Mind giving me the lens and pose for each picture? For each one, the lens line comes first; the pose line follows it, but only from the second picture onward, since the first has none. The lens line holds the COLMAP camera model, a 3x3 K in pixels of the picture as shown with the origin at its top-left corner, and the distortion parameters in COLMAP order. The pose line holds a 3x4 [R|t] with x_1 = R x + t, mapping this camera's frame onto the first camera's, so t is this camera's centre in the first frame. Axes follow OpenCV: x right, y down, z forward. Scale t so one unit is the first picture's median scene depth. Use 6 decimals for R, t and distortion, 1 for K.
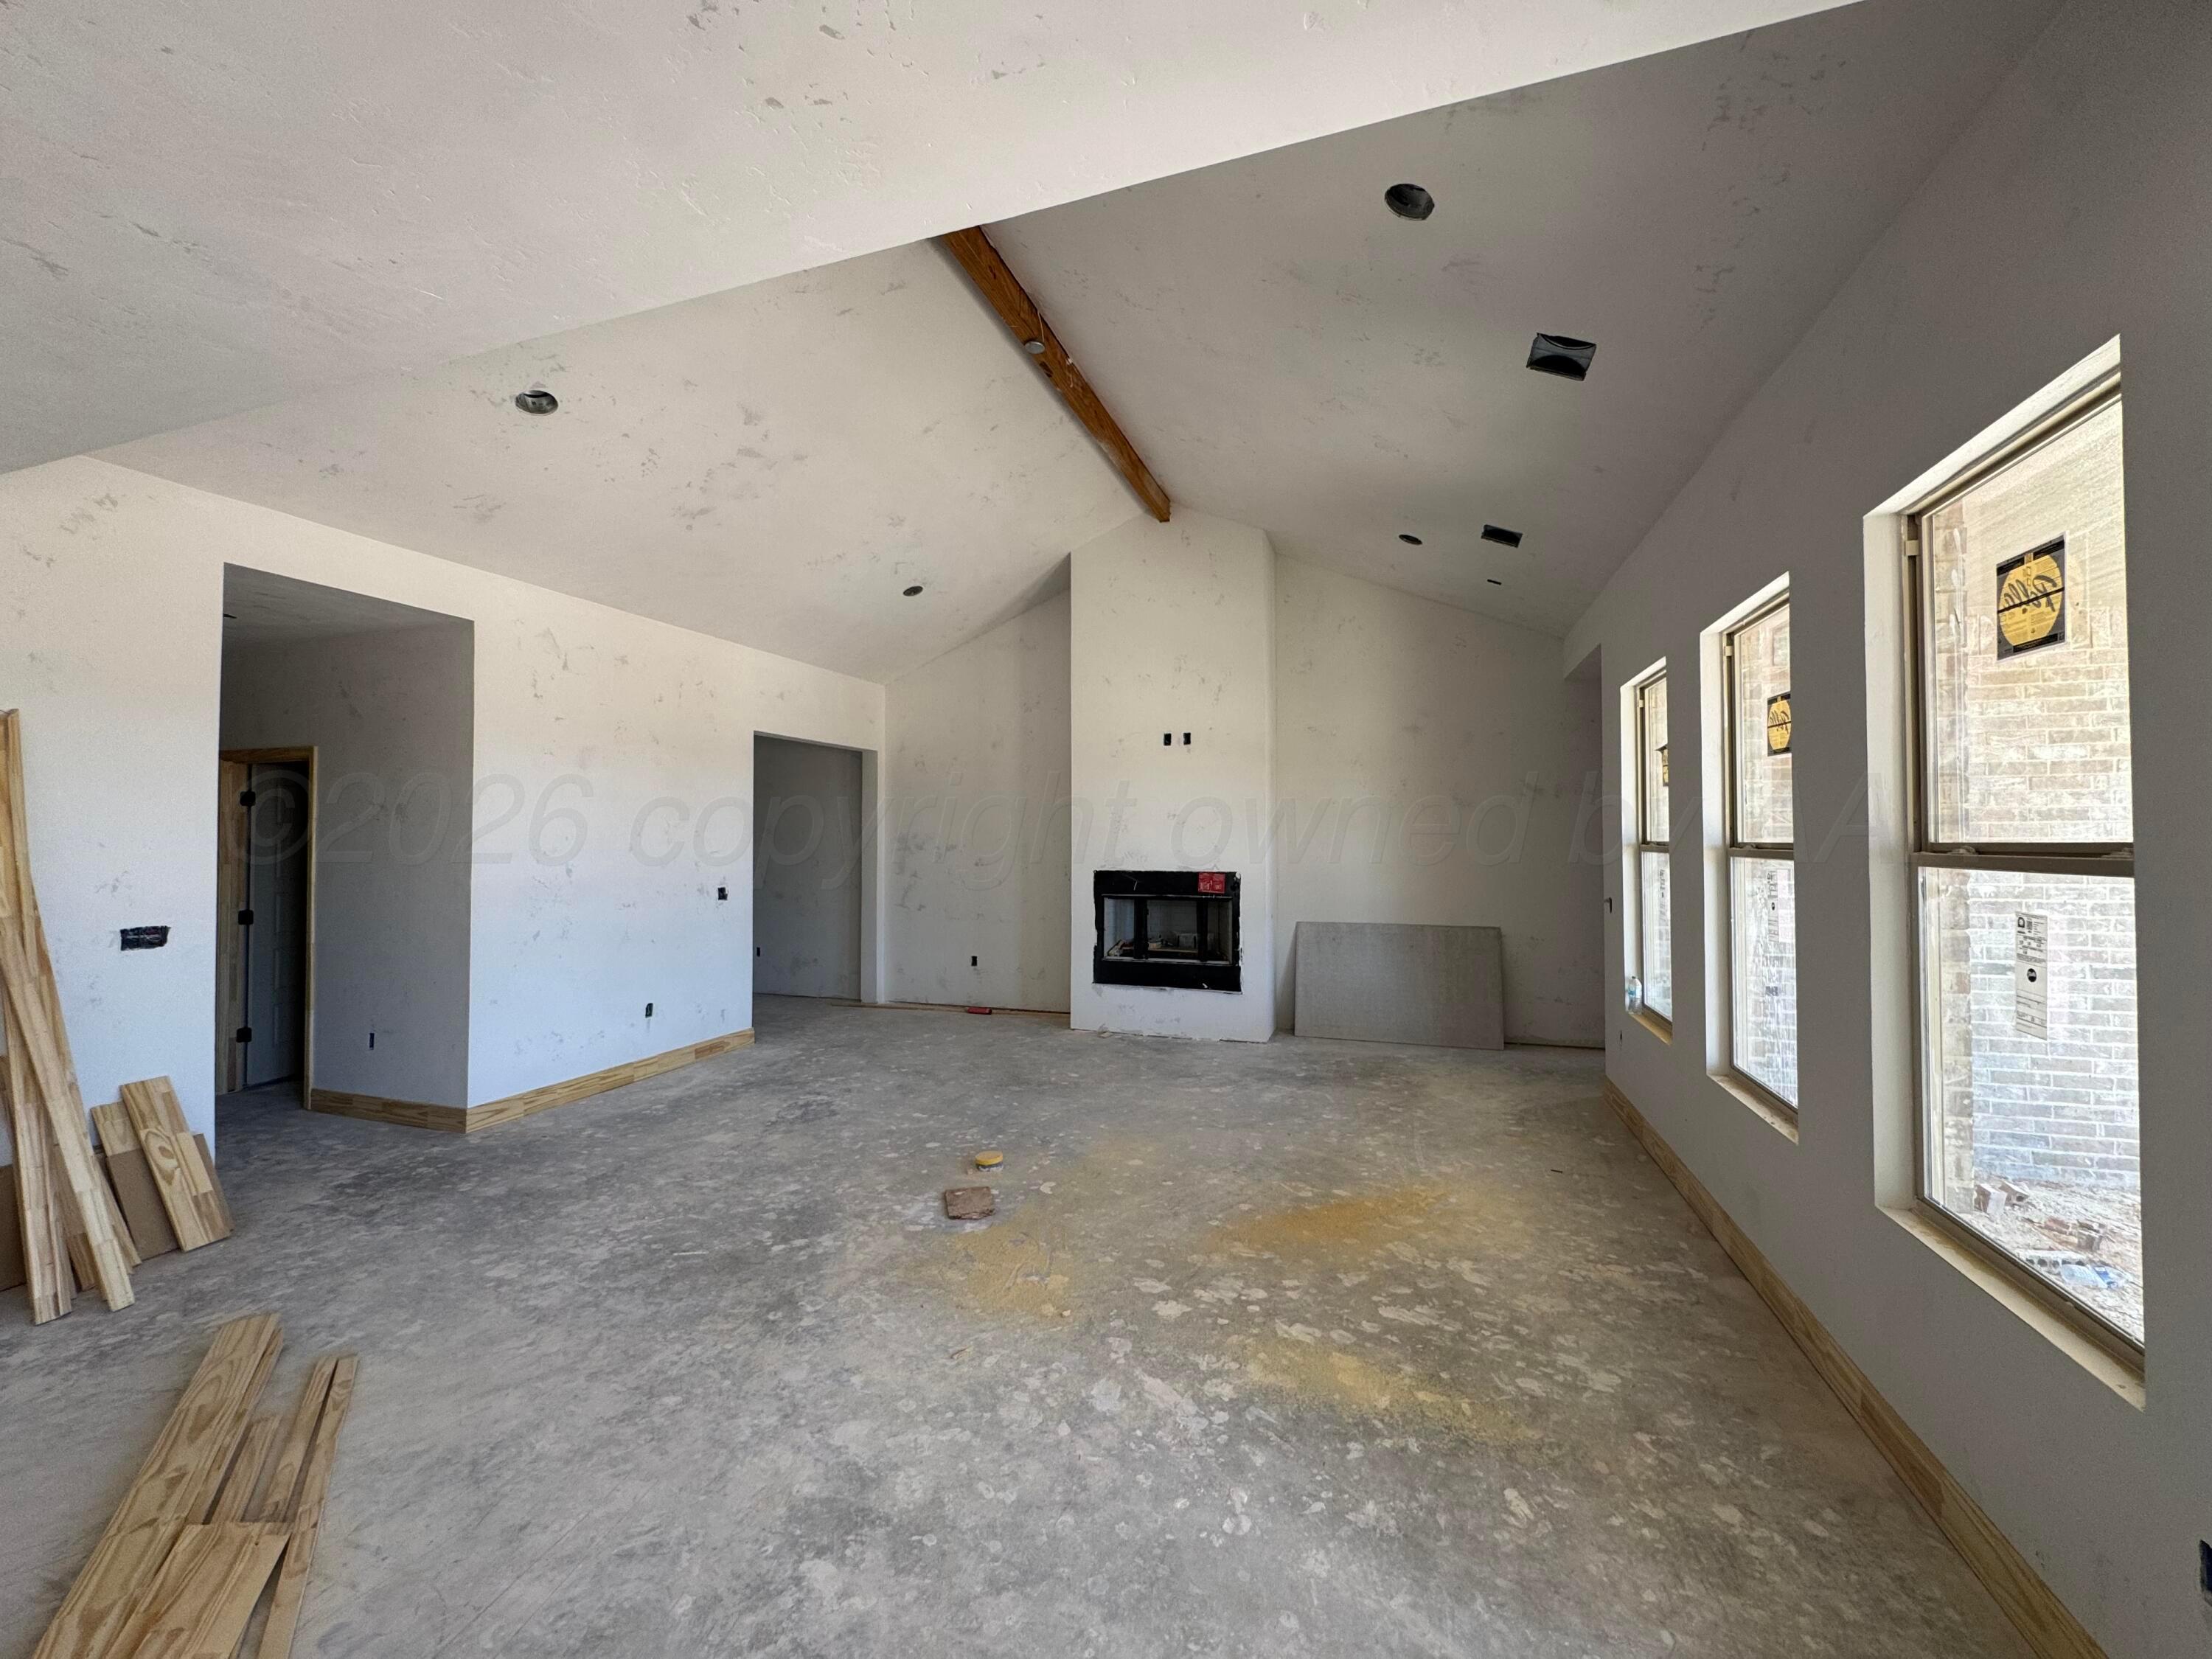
lens RADIAL K [[880.6, 0, 1106.8], [0, 880.6, 828.4], [0, 0, 1]] dist [-0.004566, 0.000534]
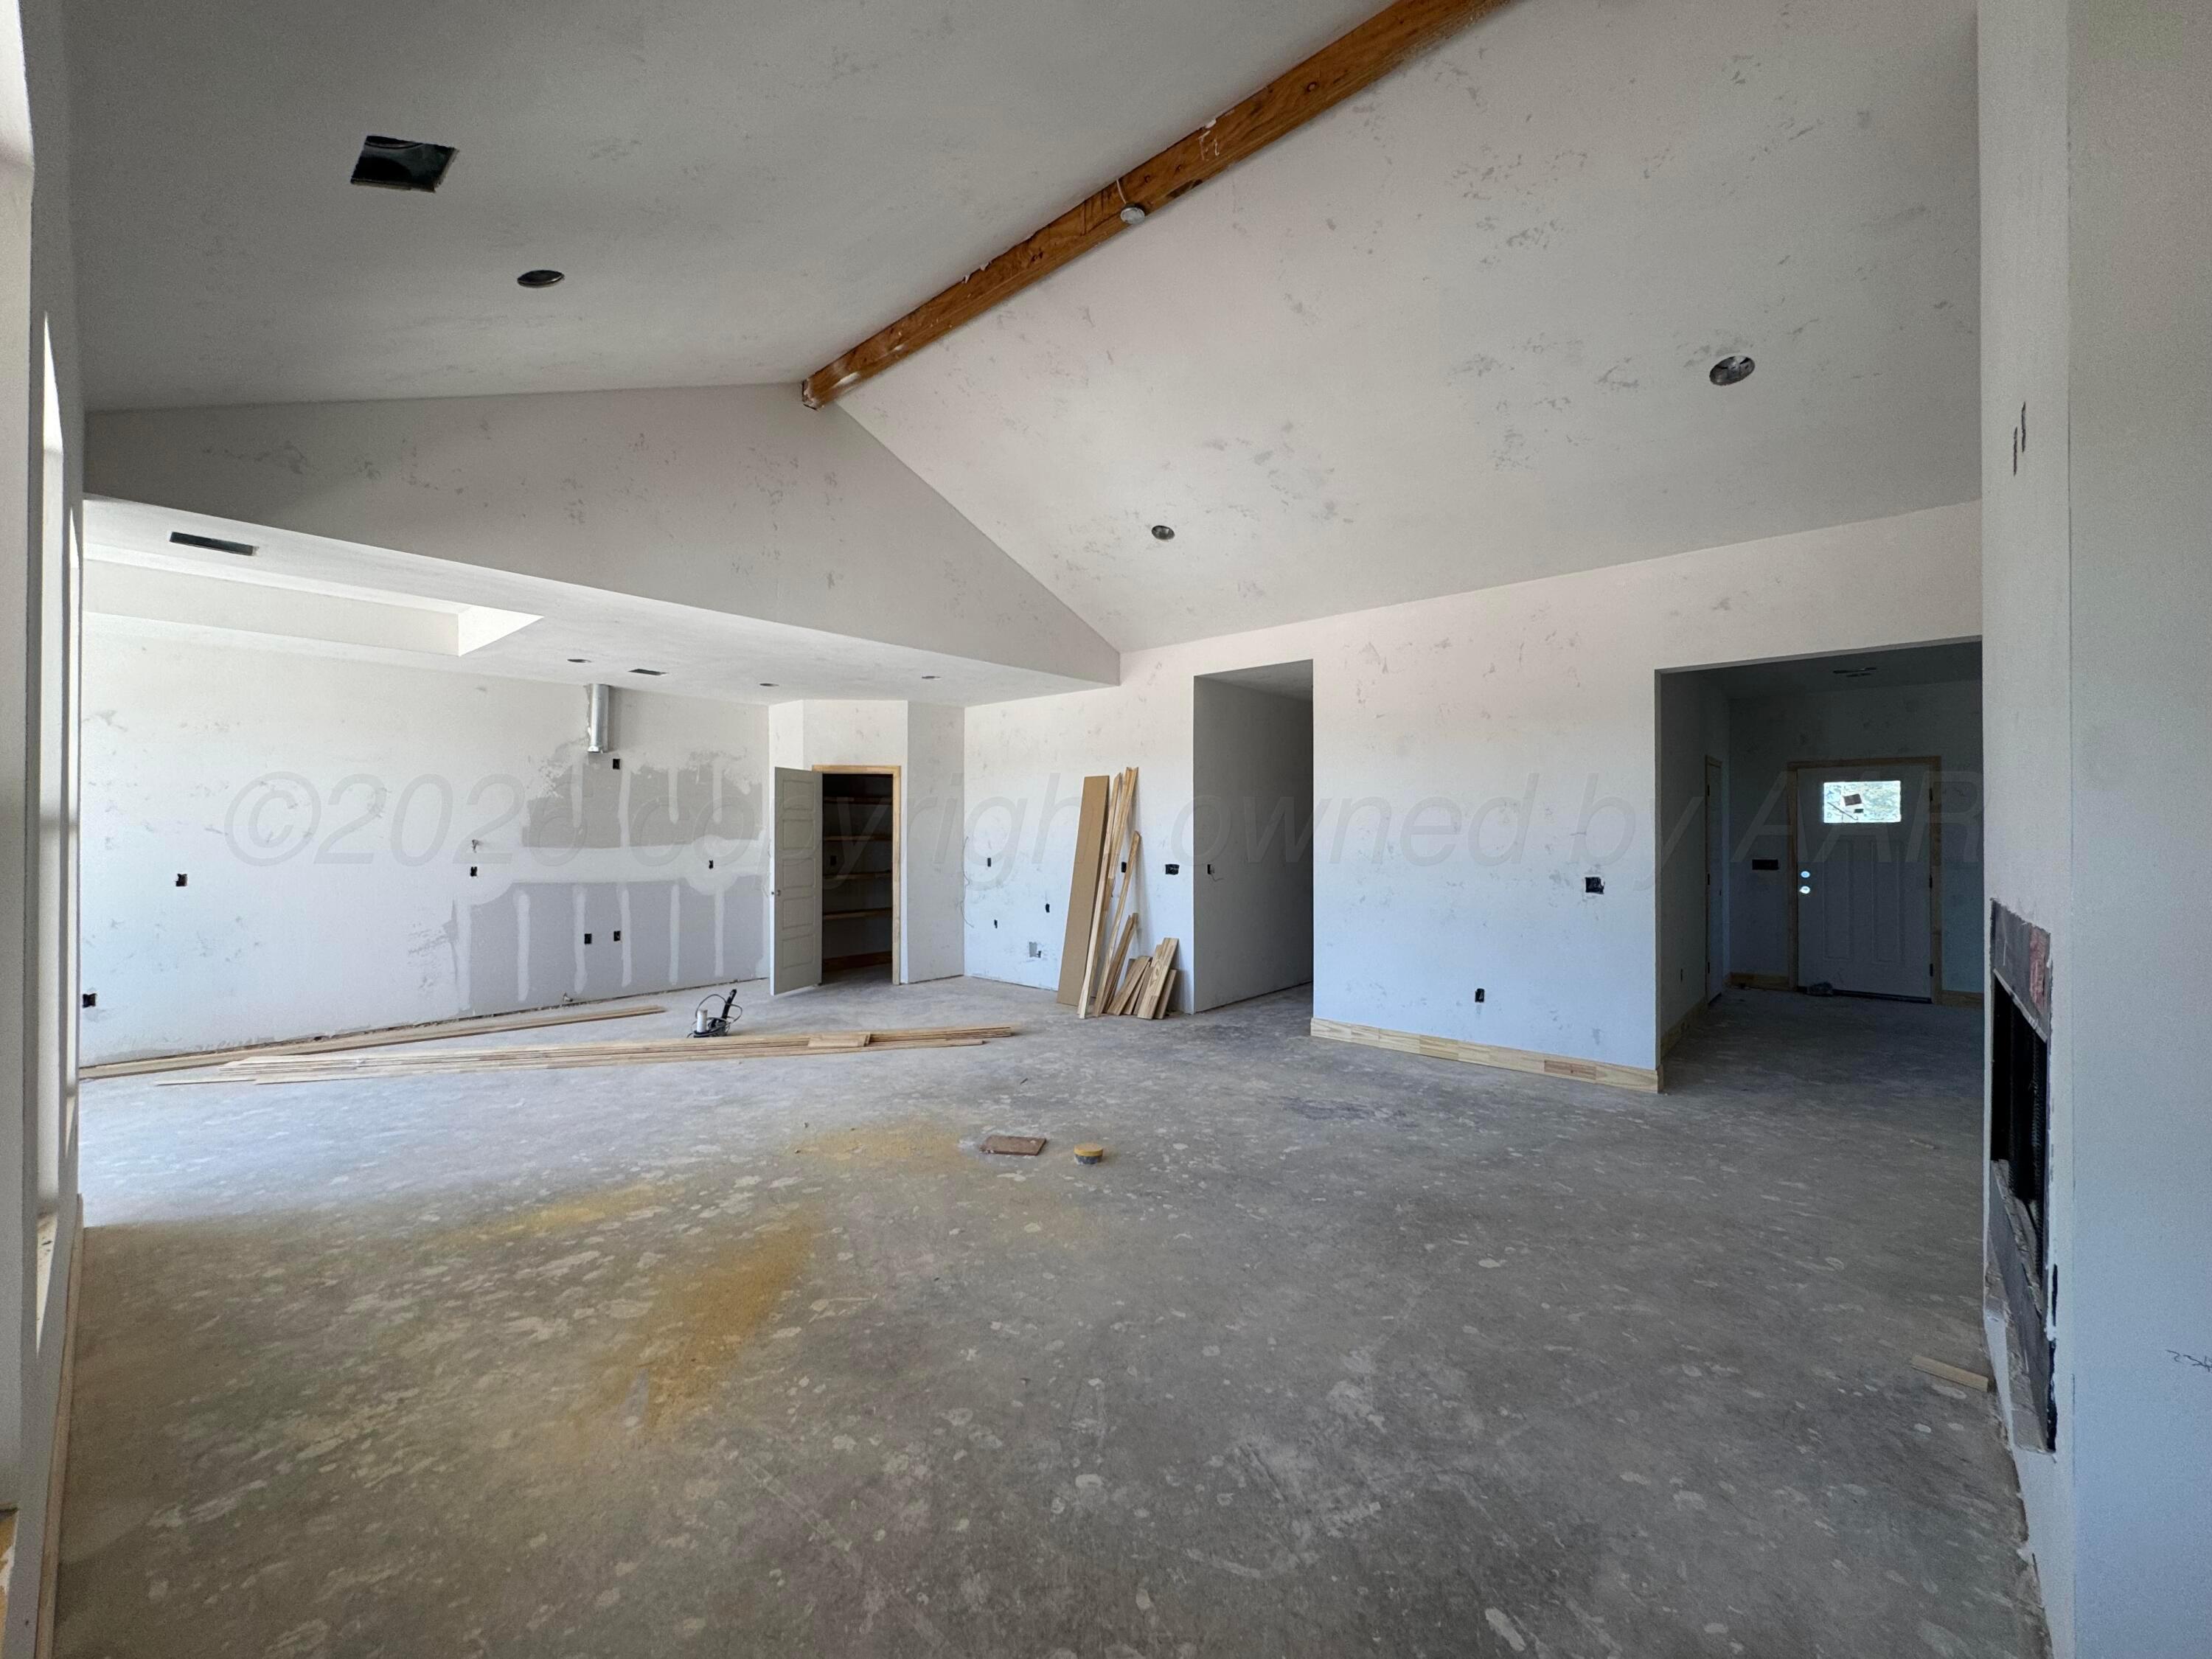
lens RADIAL K [[880.6, 0, 1106.8], [0, 880.6, 828.4], [0, 0, 1]] dist [-0.004566, 0.000534]
pose [[-0.383518, 0.000673, -0.923533, 0.830709], [0.015343, 0.999866, -0.005643, 0.034568], [0.923406, -0.016334, -0.383477, 1.557417]]
